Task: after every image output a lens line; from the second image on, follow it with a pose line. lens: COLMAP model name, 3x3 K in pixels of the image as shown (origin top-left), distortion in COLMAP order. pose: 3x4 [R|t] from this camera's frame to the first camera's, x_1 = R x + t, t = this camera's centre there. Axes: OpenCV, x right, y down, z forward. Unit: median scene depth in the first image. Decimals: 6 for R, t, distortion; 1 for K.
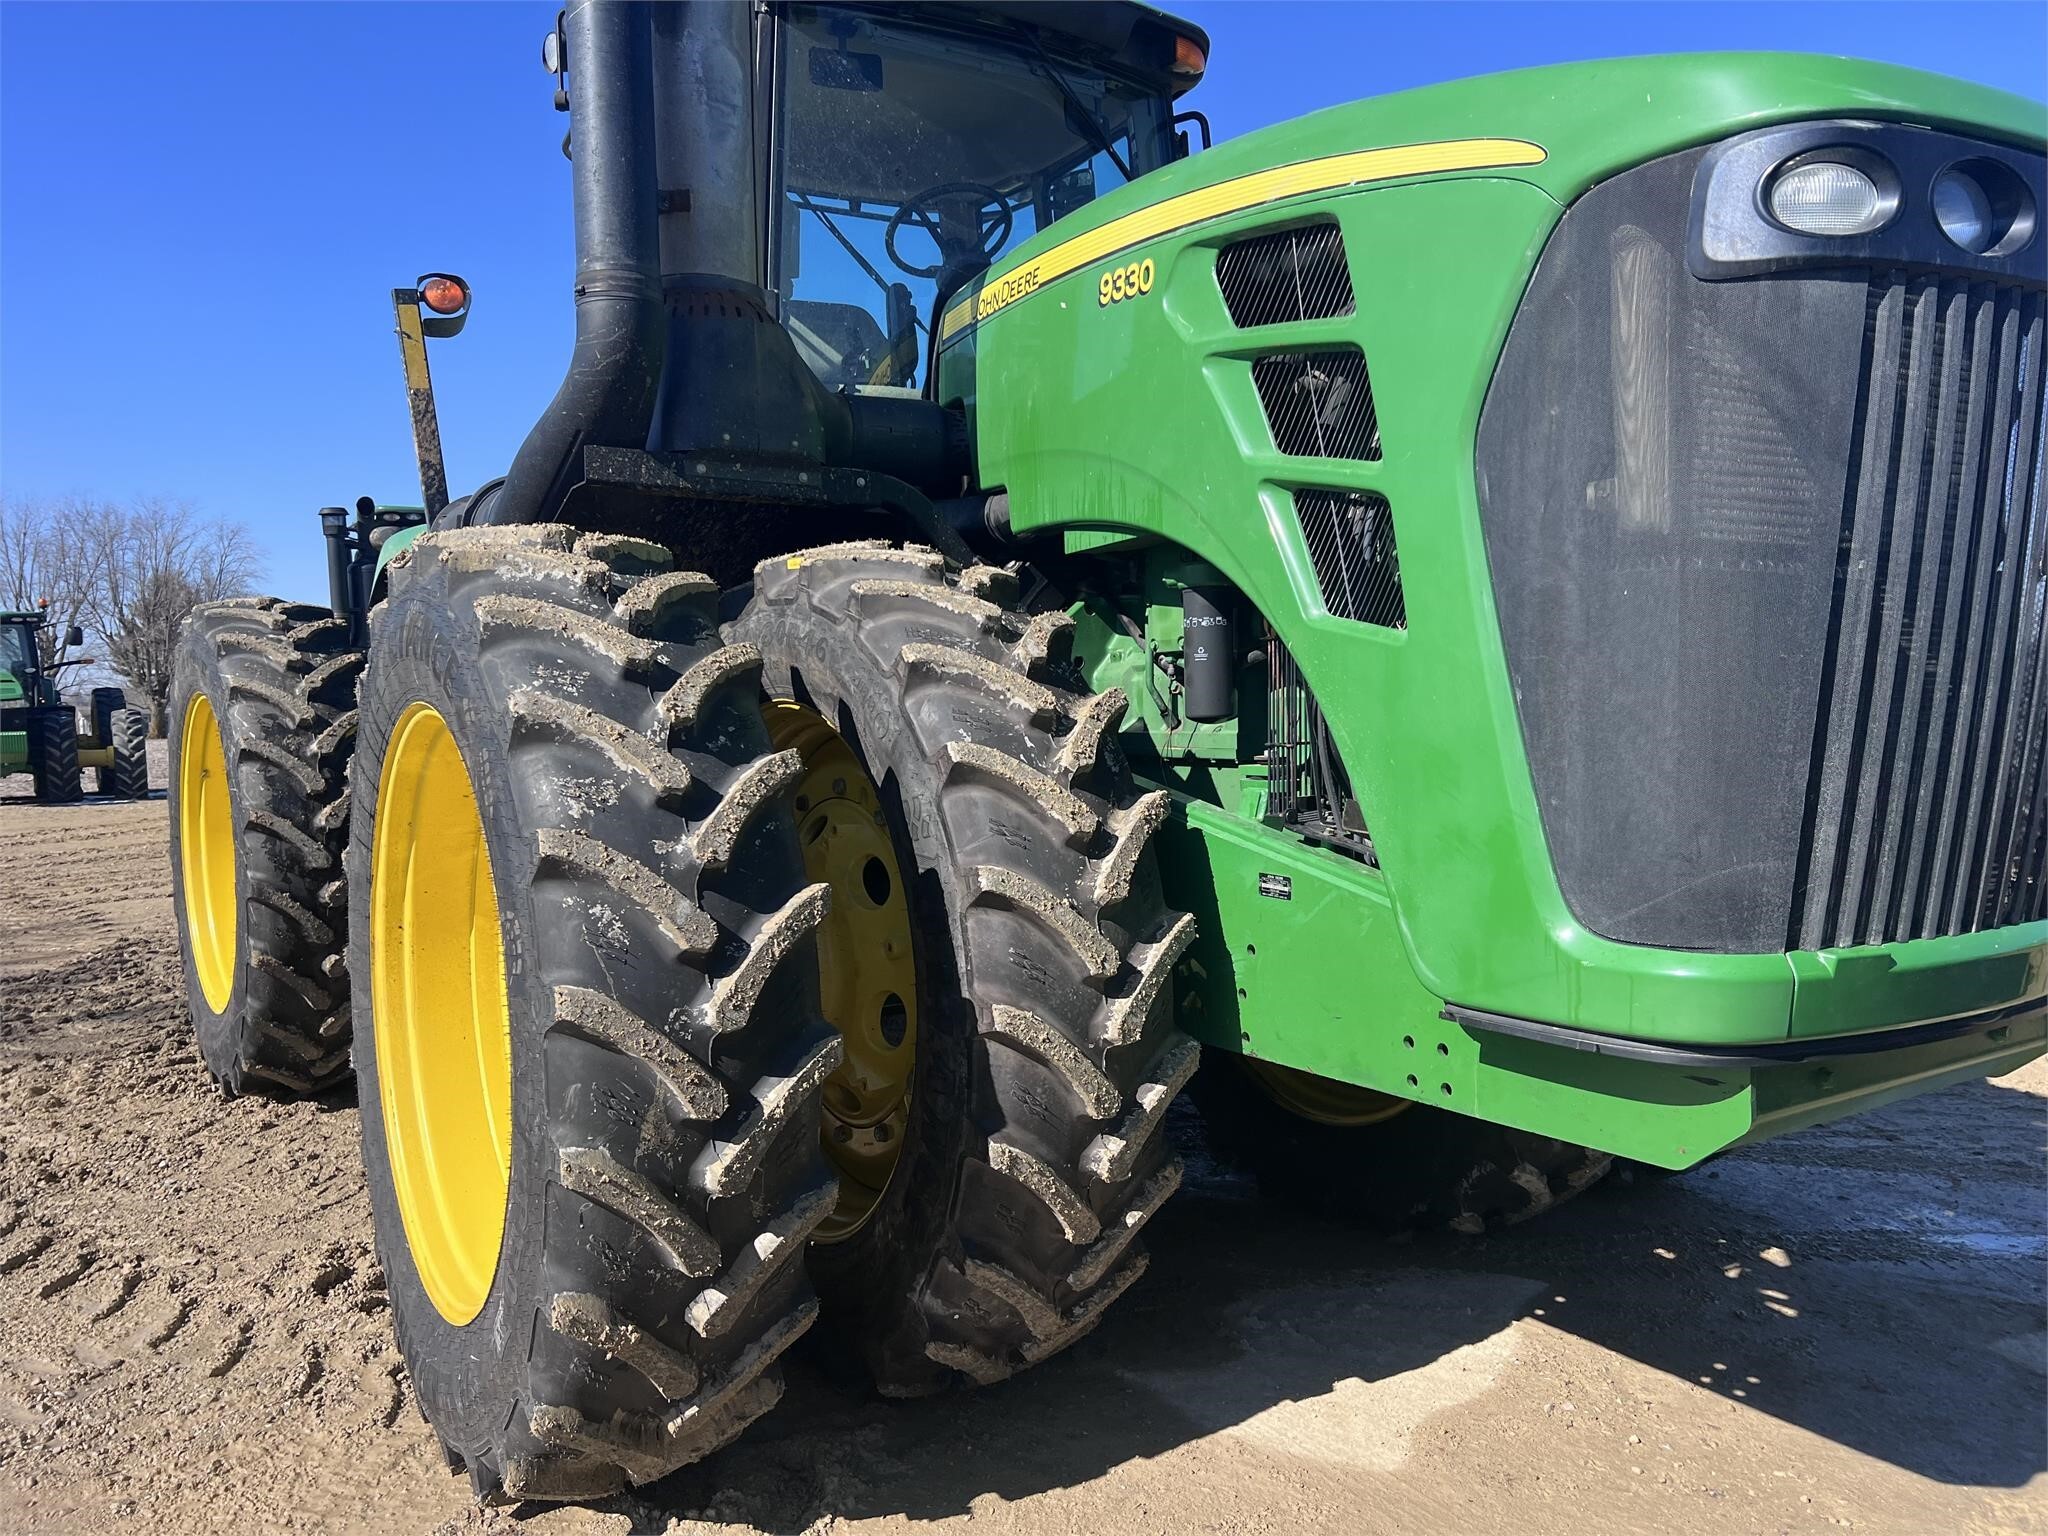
lens RADIAL K [[1524.8, 0, 1024.2], [0, 1524.8, 789.4], [0, 0, 1]] dist [0.060838, -0.065332]
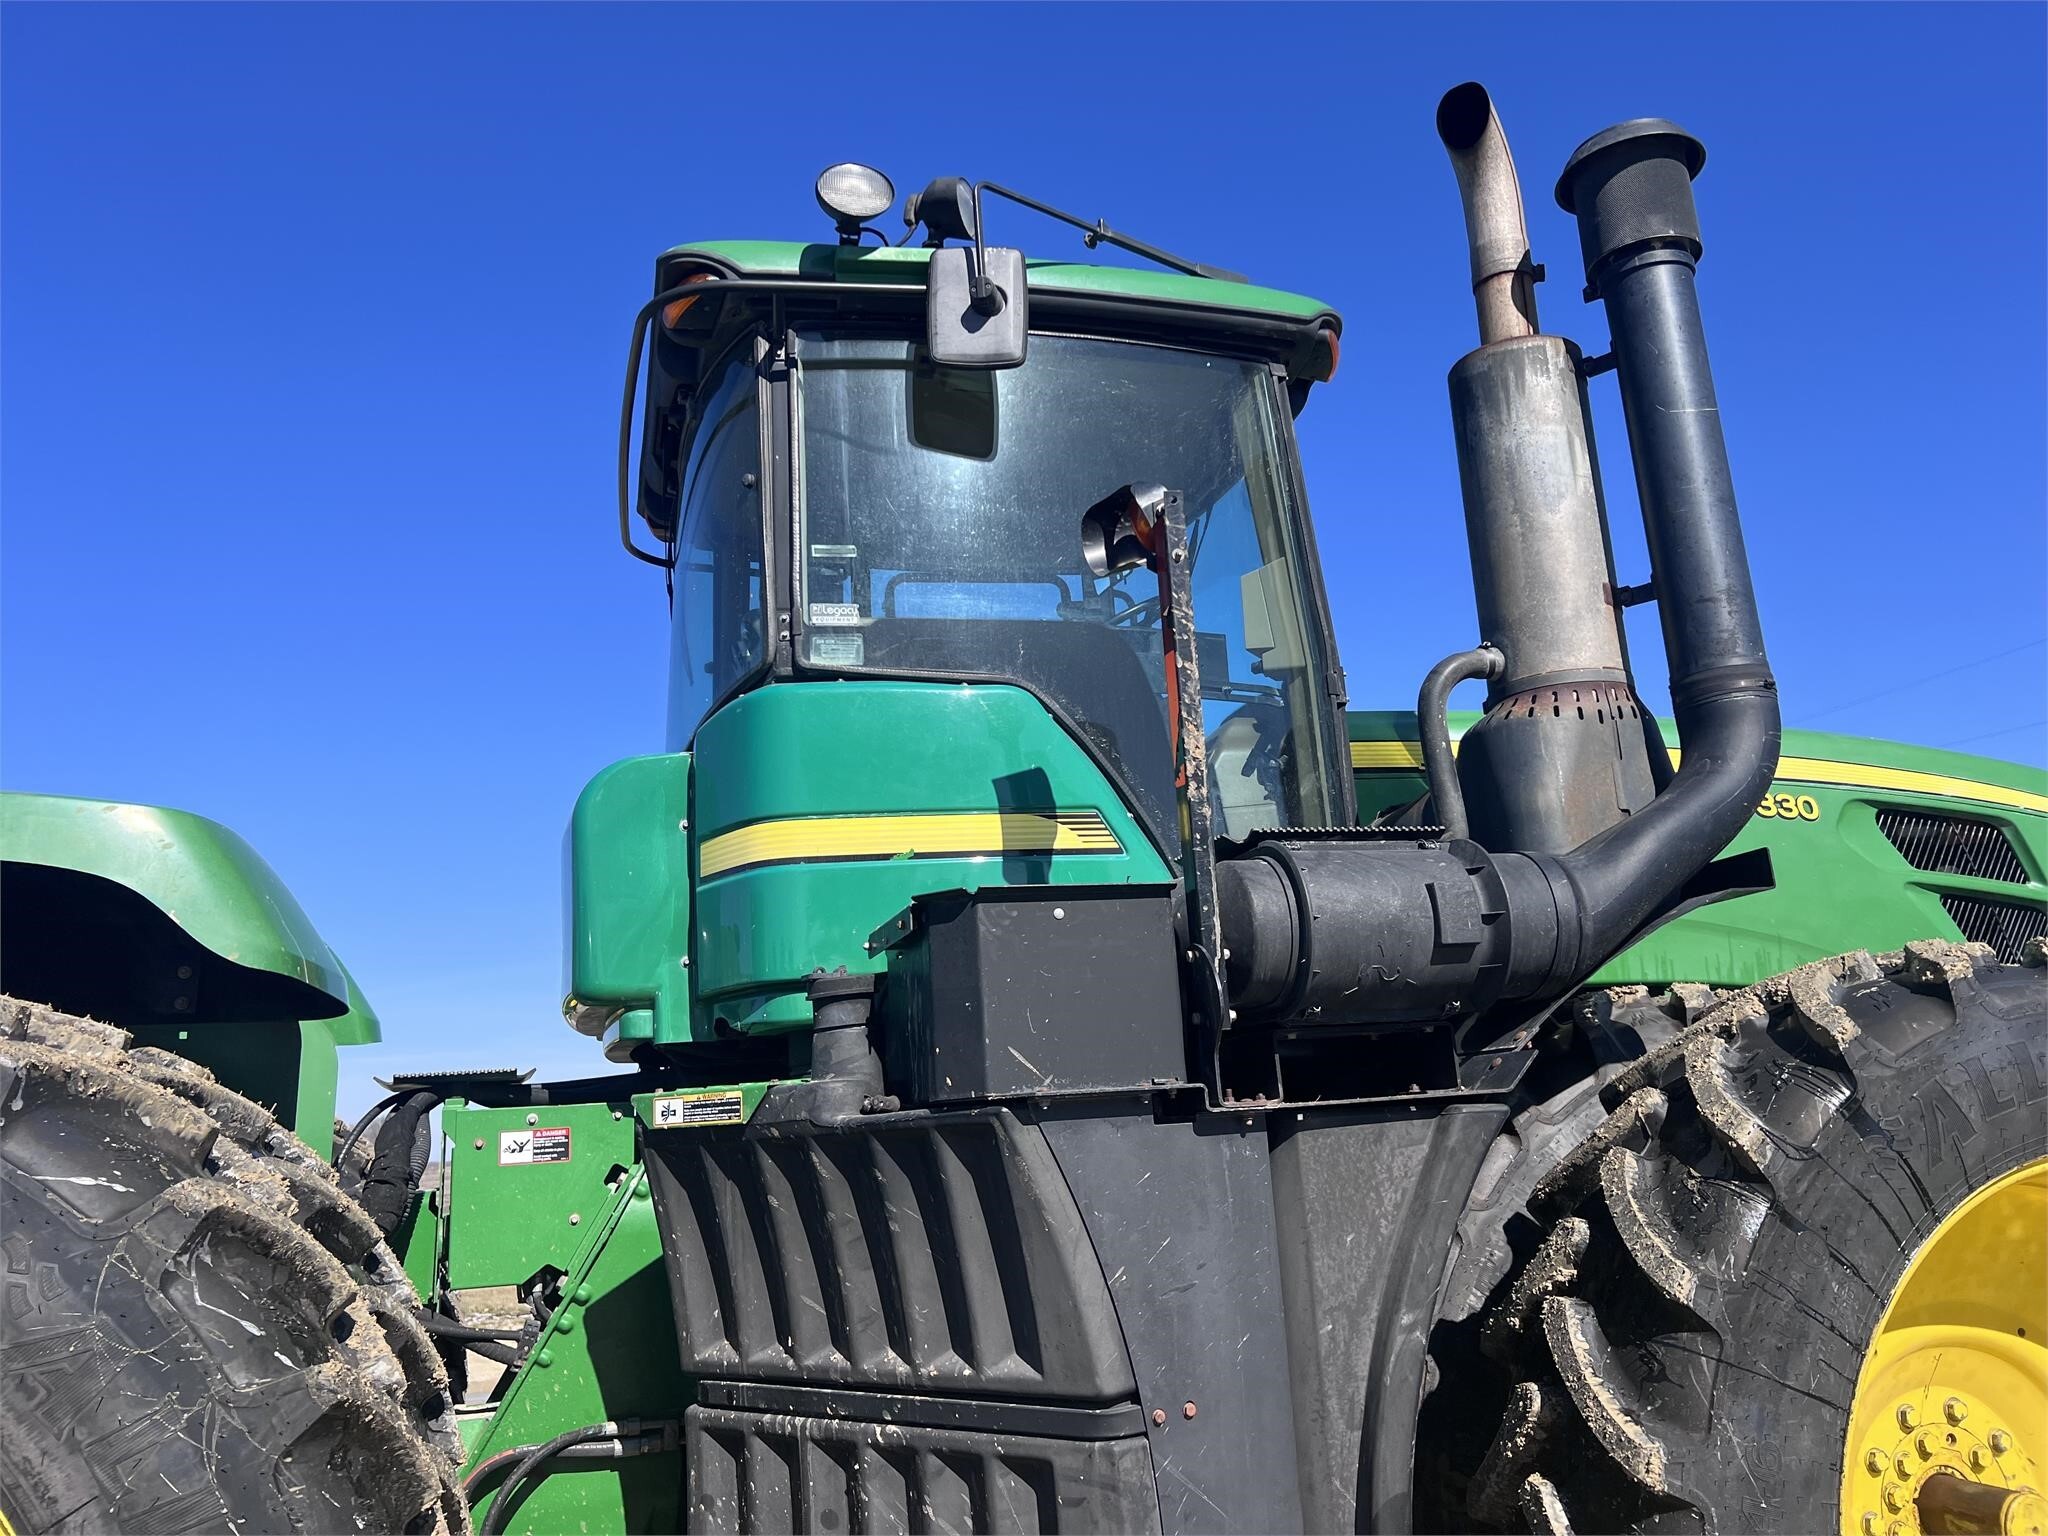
lens RADIAL K [[1544.8, 0, 1011.3], [0, 1544.8, 739.7], [0, 0, 1]] dist [0.054828, -0.063176]
pose [[0.302973, 0.236332, 0.923230, -1.470355], [0.103542, 0.954865, -0.278409, -0.096997], [-0.947358, 0.179944, 0.264828, 1.378152]]
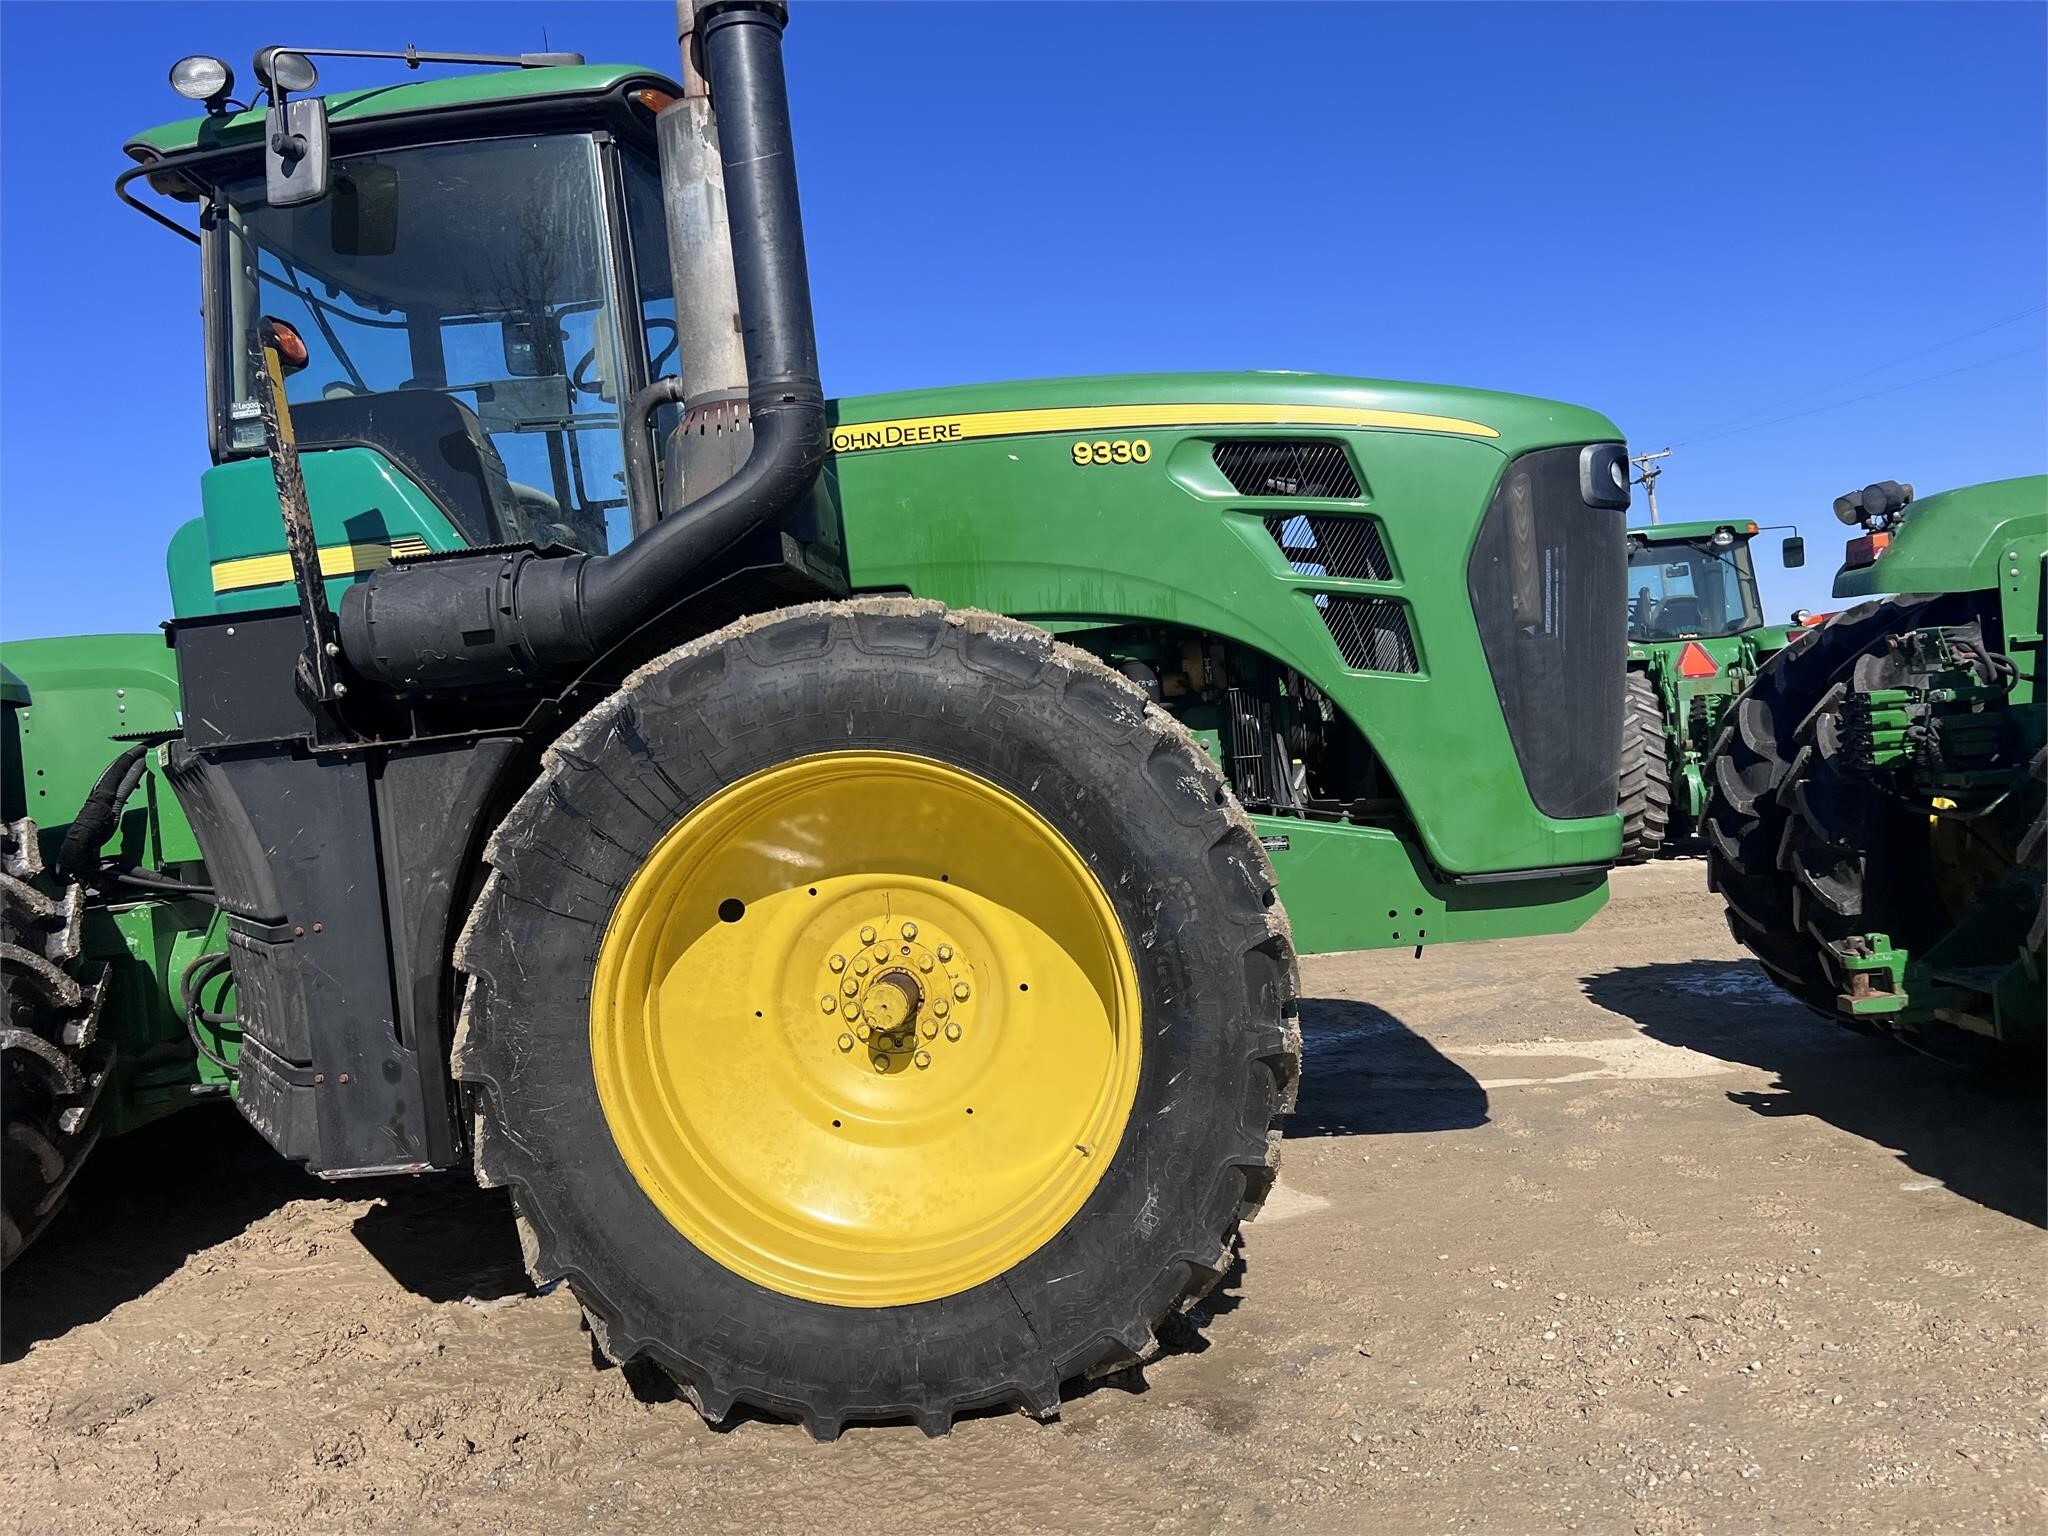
lens RADIAL K [[1532.1, 0, 1013.8], [0, 1532.1, 777.1], [0, 0, 1]] dist [0.056597, -0.064129]
pose [[0.608499, -0.048123, 0.792095, -1.286213], [0.127138, 0.991178, -0.037450, 0.021294], [-0.783304, 0.123494, 0.609249, 0.242688]]
